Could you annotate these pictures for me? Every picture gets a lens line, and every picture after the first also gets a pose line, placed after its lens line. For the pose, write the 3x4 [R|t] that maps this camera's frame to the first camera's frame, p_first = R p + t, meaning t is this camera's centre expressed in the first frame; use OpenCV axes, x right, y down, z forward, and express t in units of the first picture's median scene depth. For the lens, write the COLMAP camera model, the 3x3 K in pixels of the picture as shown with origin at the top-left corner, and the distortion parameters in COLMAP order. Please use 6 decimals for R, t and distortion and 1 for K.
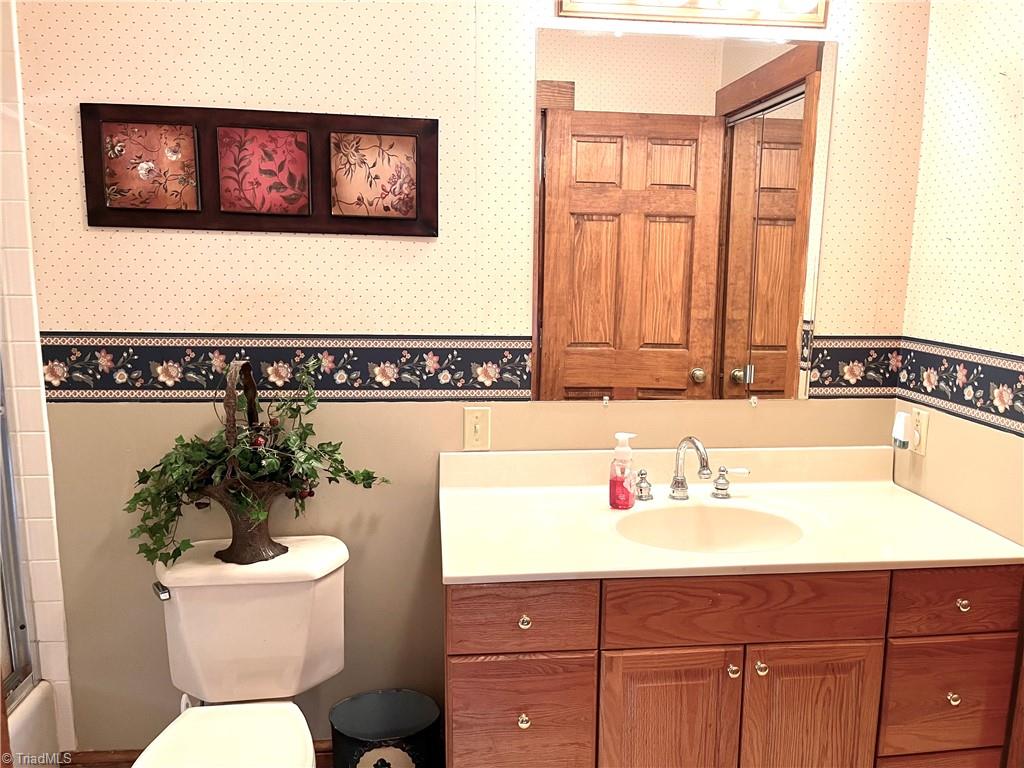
lens RADIAL K [[783.9, 0, 519.5], [0, 783.9, 390.8], [0, 0, 1]] dist [0.053008, -0.052312]
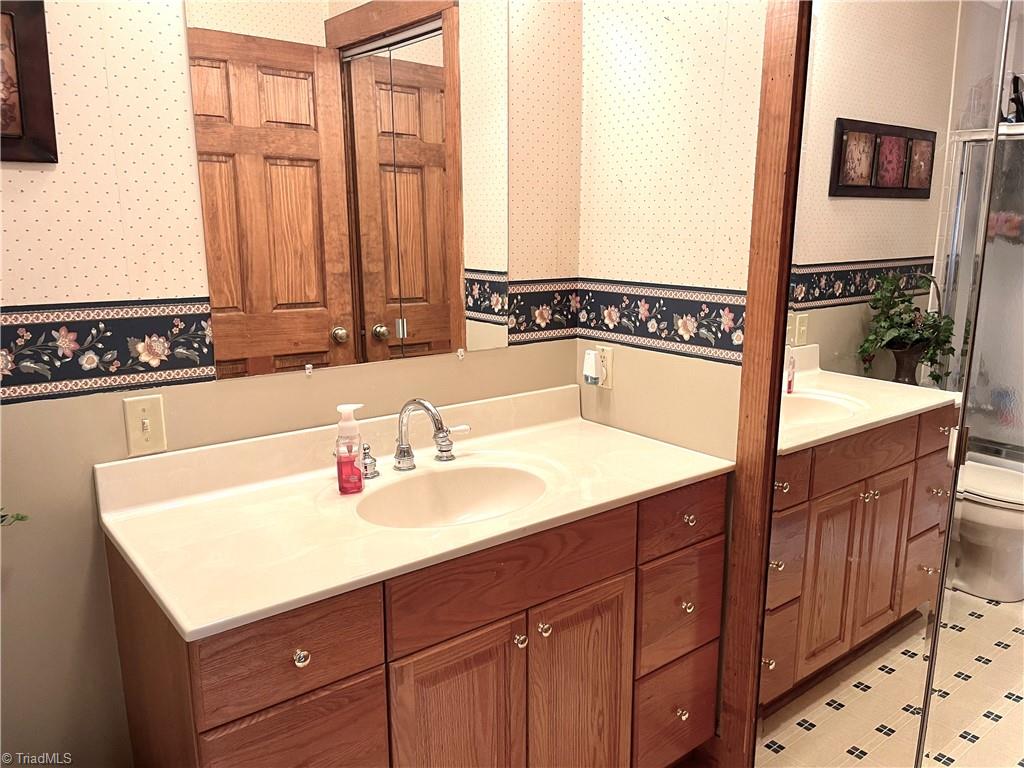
lens RADIAL K [[783.9, 0, 514.0], [0, 783.9, 391.0], [0, 0, 1]] dist [0.053008, -0.052312]
pose [[0.849640, -0.121224, 0.513241, -0.140719], [0.096127, 0.992517, 0.075293, -0.007175], [-0.518528, -0.014636, 0.854936, 0.168302]]
